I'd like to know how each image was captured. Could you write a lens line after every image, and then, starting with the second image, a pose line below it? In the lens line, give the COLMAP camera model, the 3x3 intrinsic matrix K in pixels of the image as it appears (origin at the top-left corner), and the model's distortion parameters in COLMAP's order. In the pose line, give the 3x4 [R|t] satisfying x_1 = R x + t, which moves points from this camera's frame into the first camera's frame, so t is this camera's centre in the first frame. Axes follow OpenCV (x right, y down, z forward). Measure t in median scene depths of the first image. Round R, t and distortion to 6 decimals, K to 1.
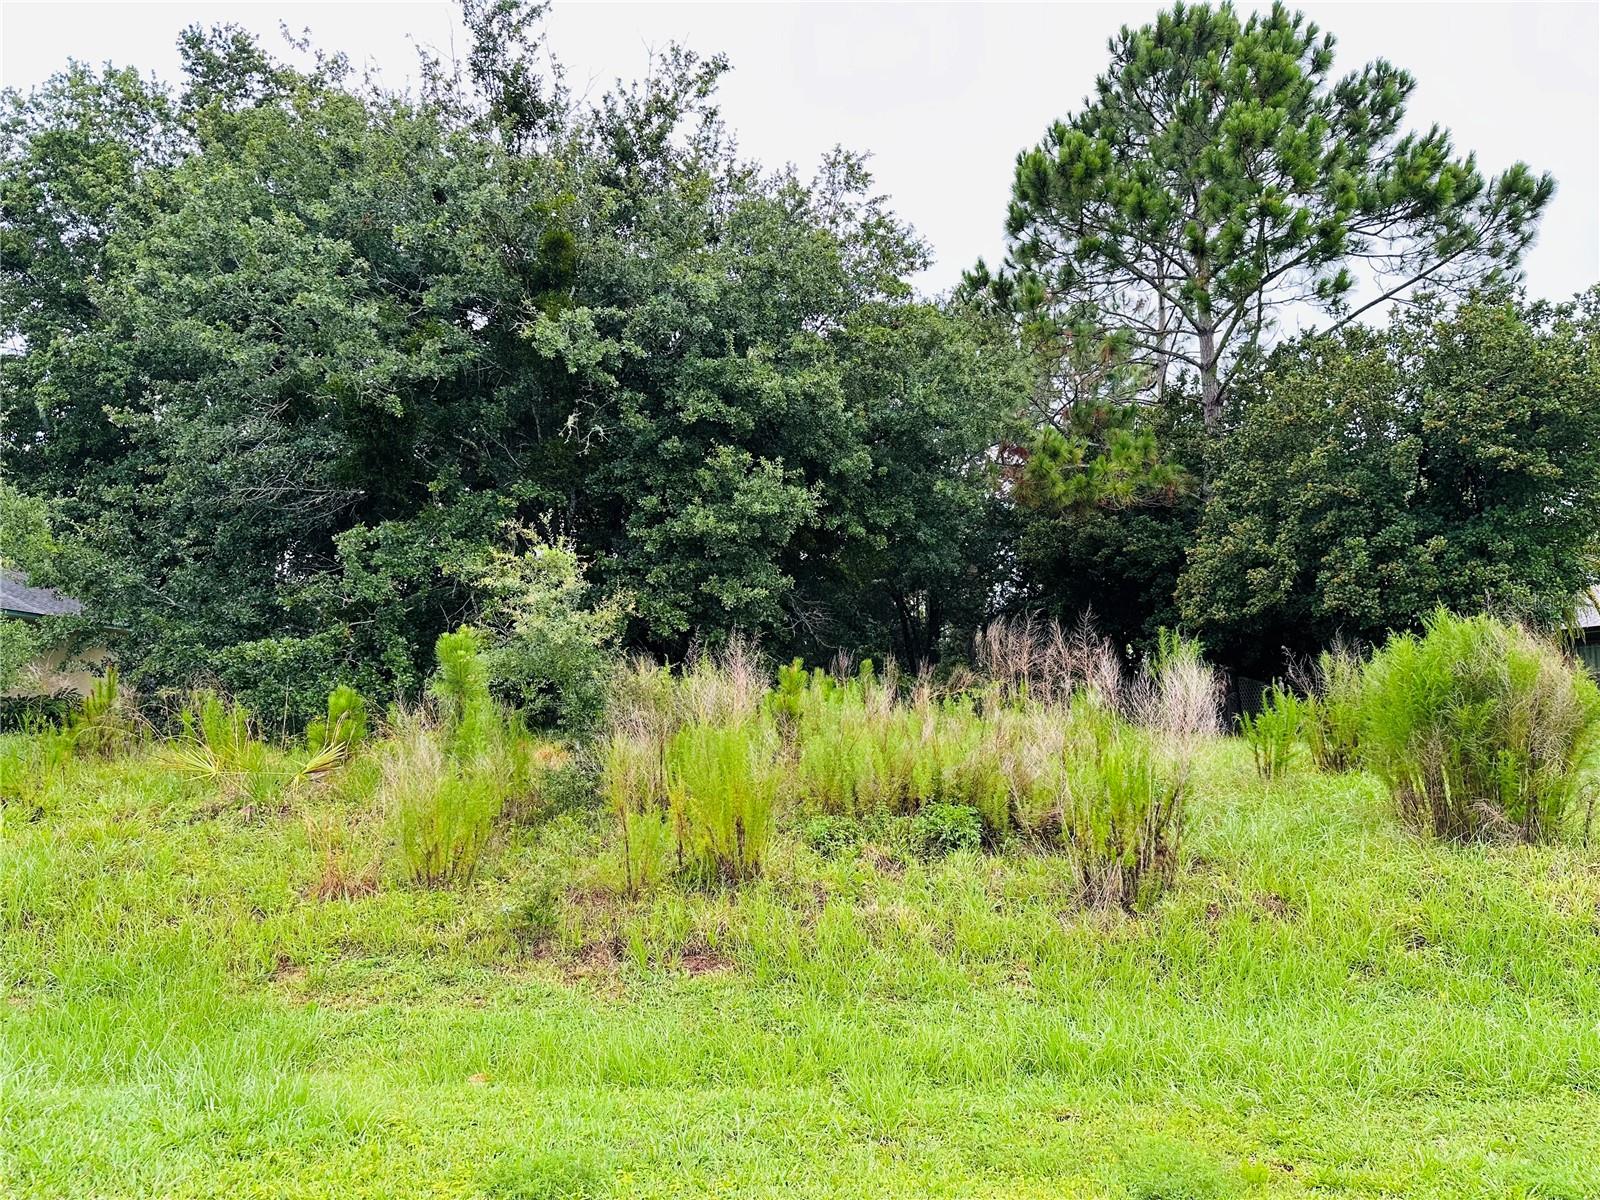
lens RADIAL K [[1120.5, 0, 797.6], [0, 1120.5, 615.2], [0, 0, 1]] dist [0.055662, -0.066448]
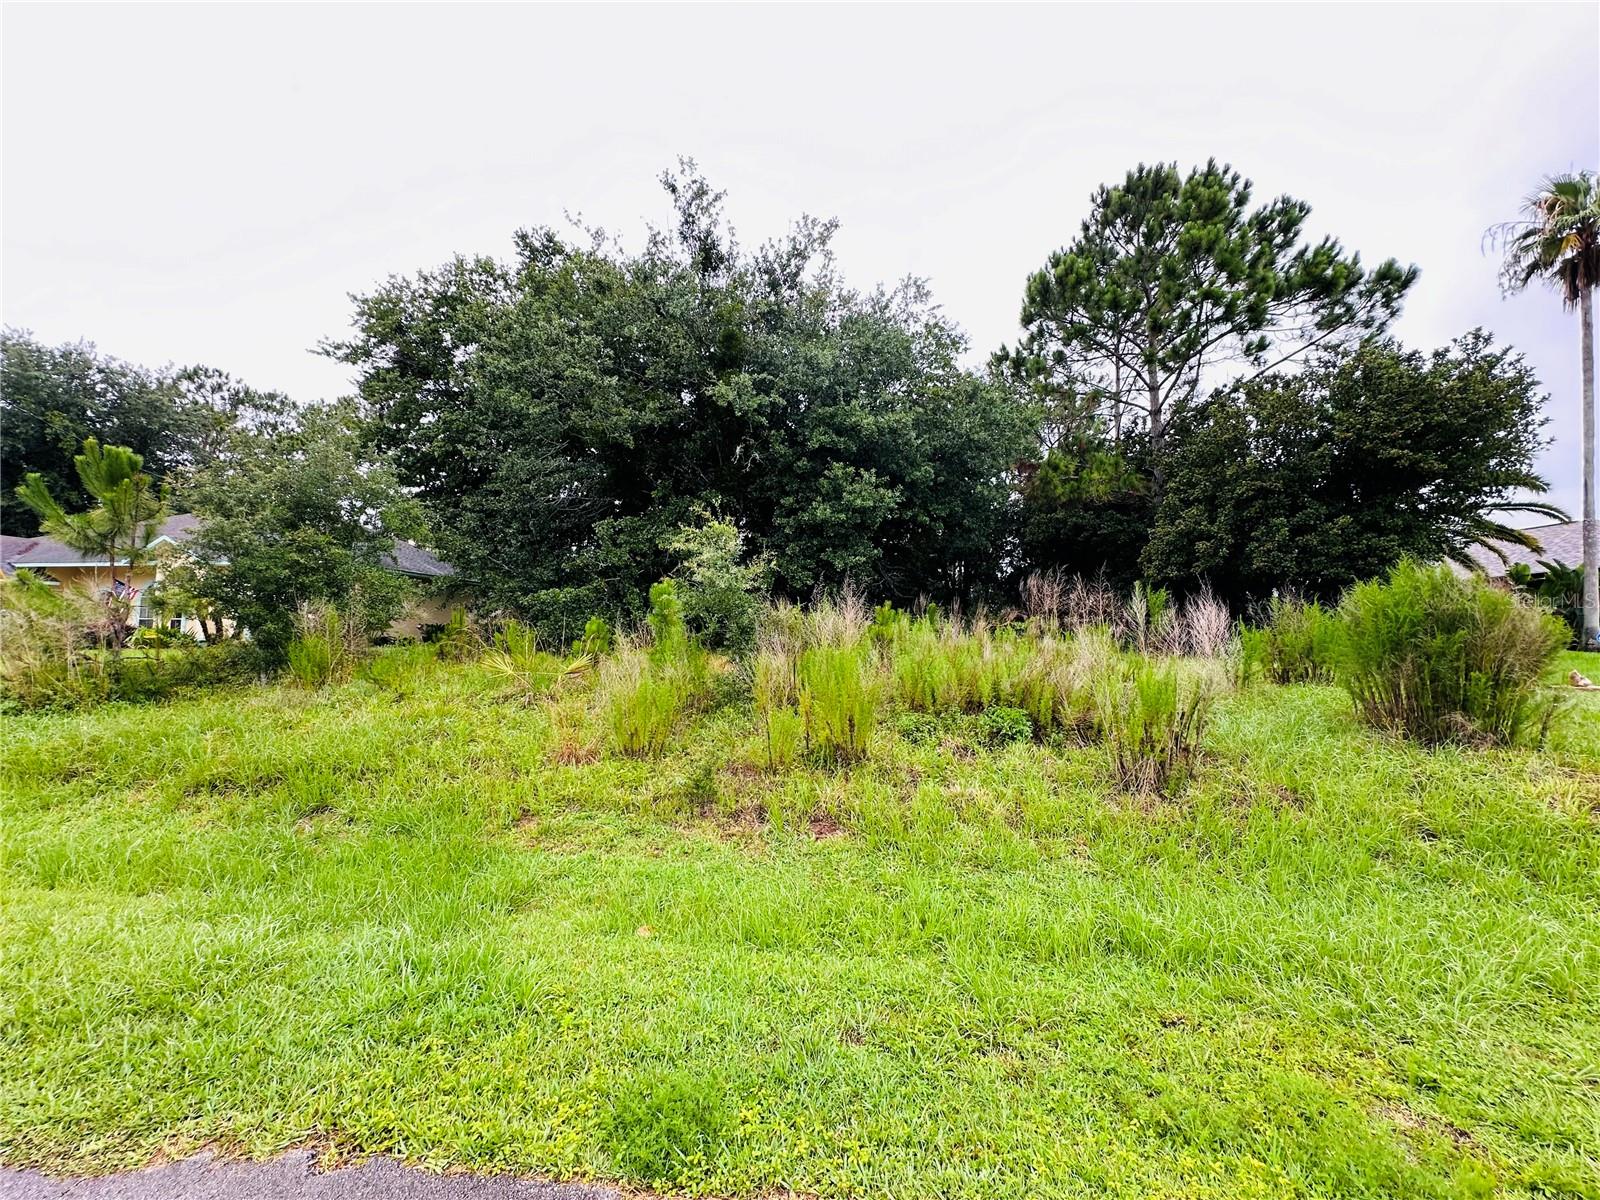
lens RADIAL K [[639.3, 0, 800.9], [0, 639.3, 602.9], [0, 0, 1]] dist [-0.005339, 0.001244]
pose [[0.993206, 0.002755, -0.116340, -0.012048], [0.001054, 0.999466, 0.032664, 0.010818], [0.116368, -0.032564, 0.992672, 0.122667]]
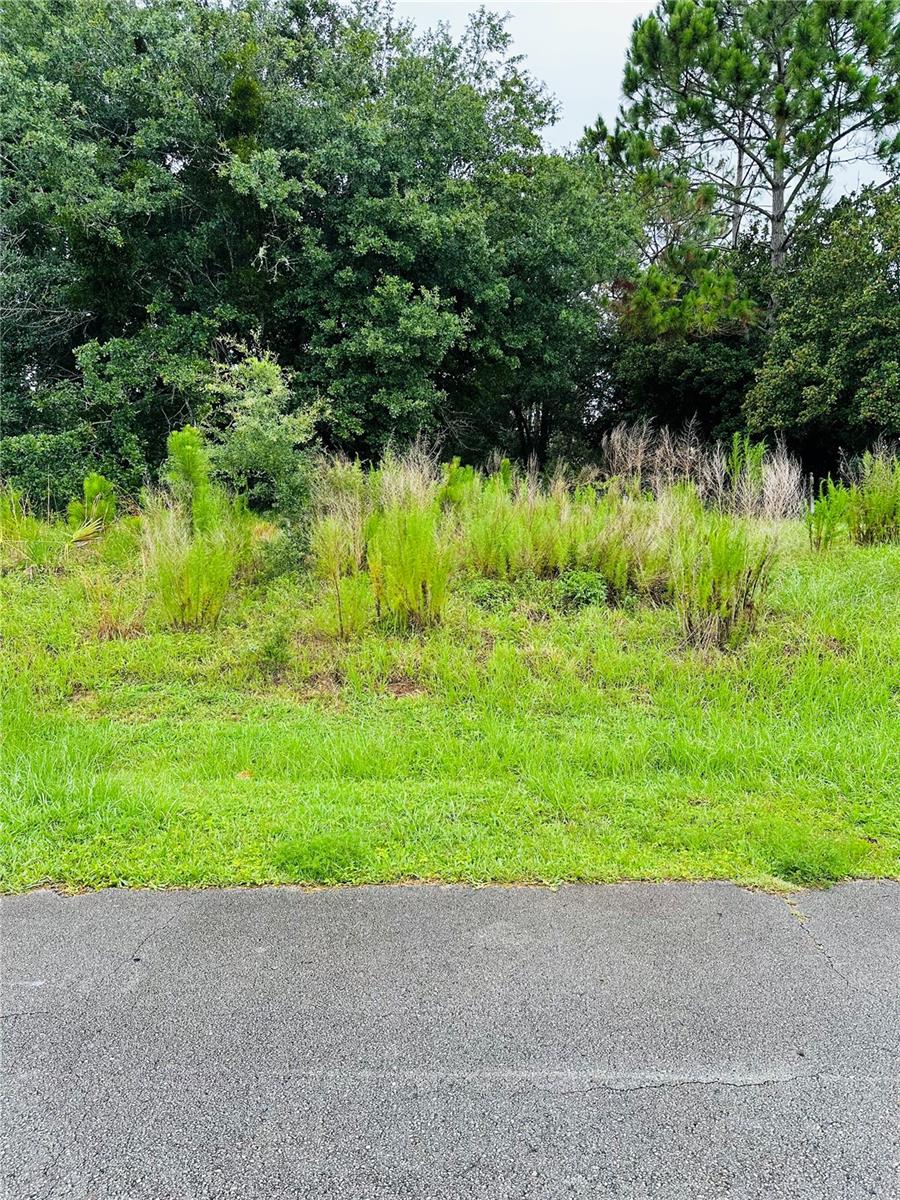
lens RADIAL K [[840.4, 0, 454.3], [0, 840.4, 602.7], [0, 0, 1]] dist [0.055662, -0.066448]
pose [[0.999435, 0.002941, 0.033477, -0.025975], [-0.009804, 0.978347, 0.206740, 0.003577], [-0.032144, -0.206951, 0.977823, 0.027834]]
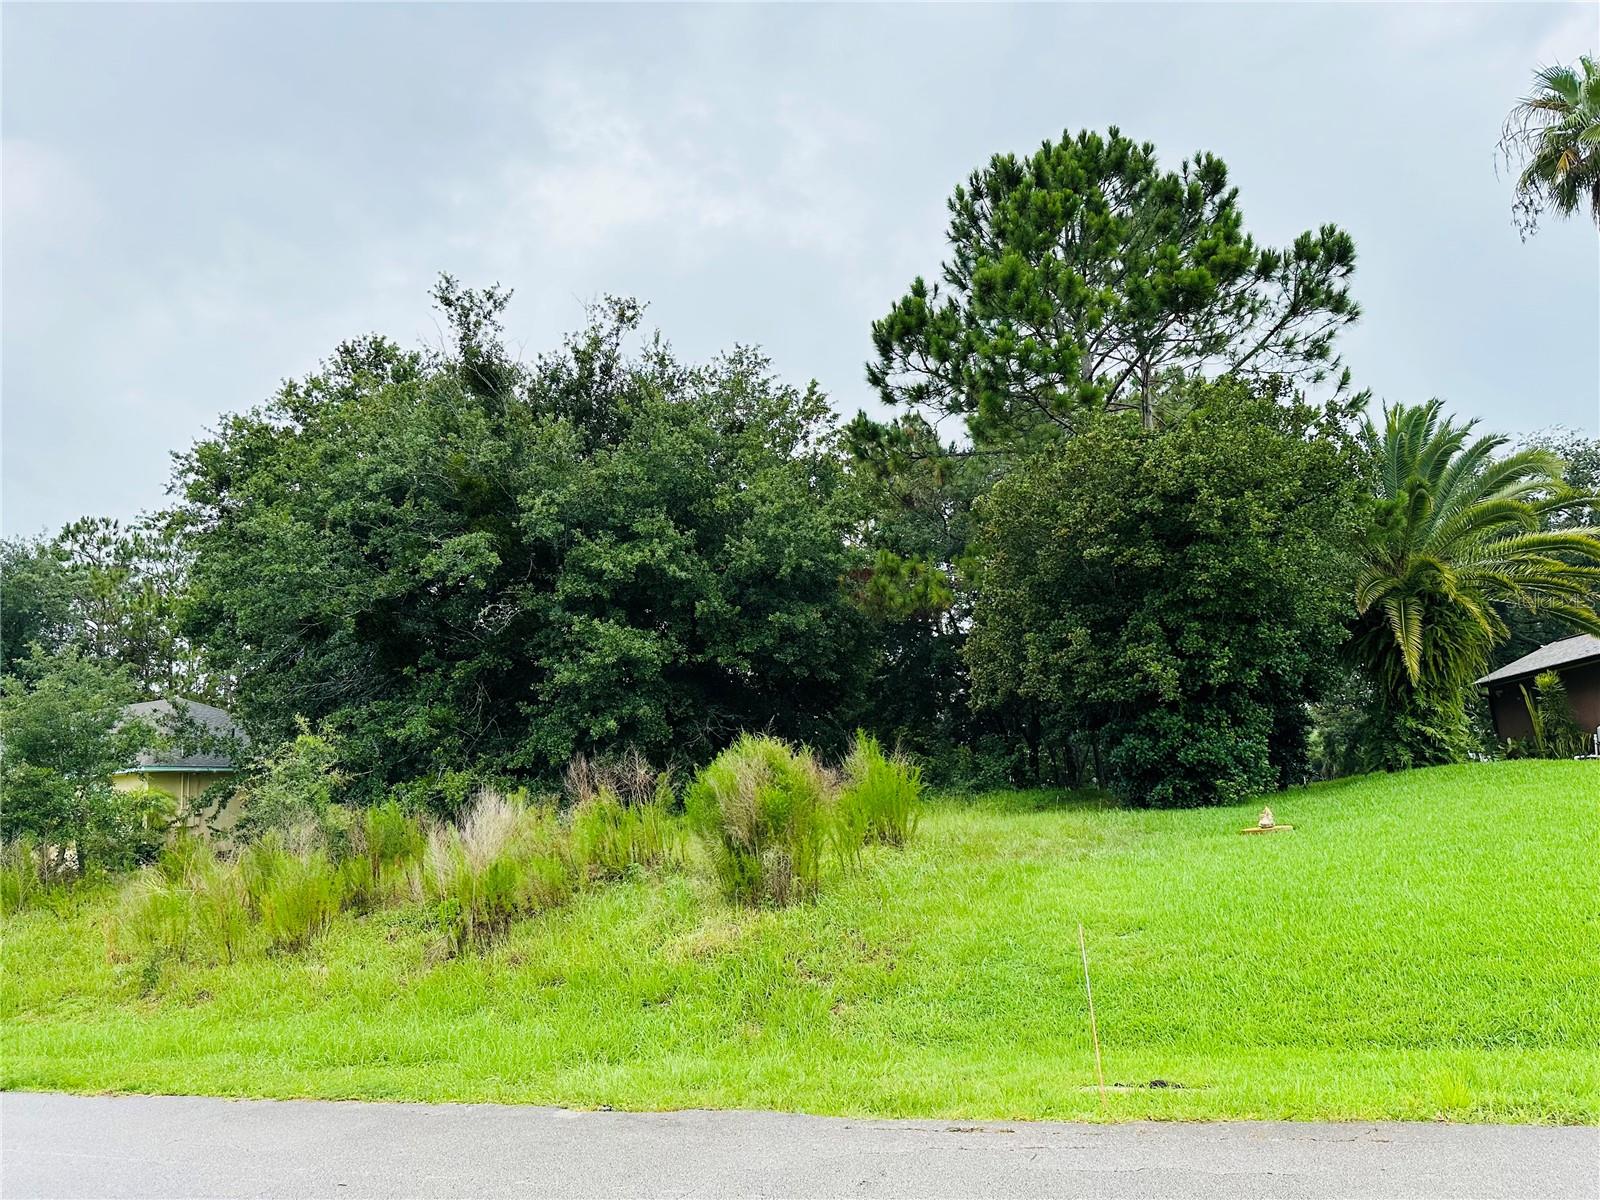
lens RADIAL K [[1120.5, 0, 815.4], [0, 1120.5, 621.4], [0, 0, 1]] dist [0.055662, -0.066448]
pose [[0.929729, -0.122757, -0.347182, 0.650207], [0.104293, 0.991976, -0.071455, -0.020932], [0.353168, 0.030225, 0.935071, -0.139471]]
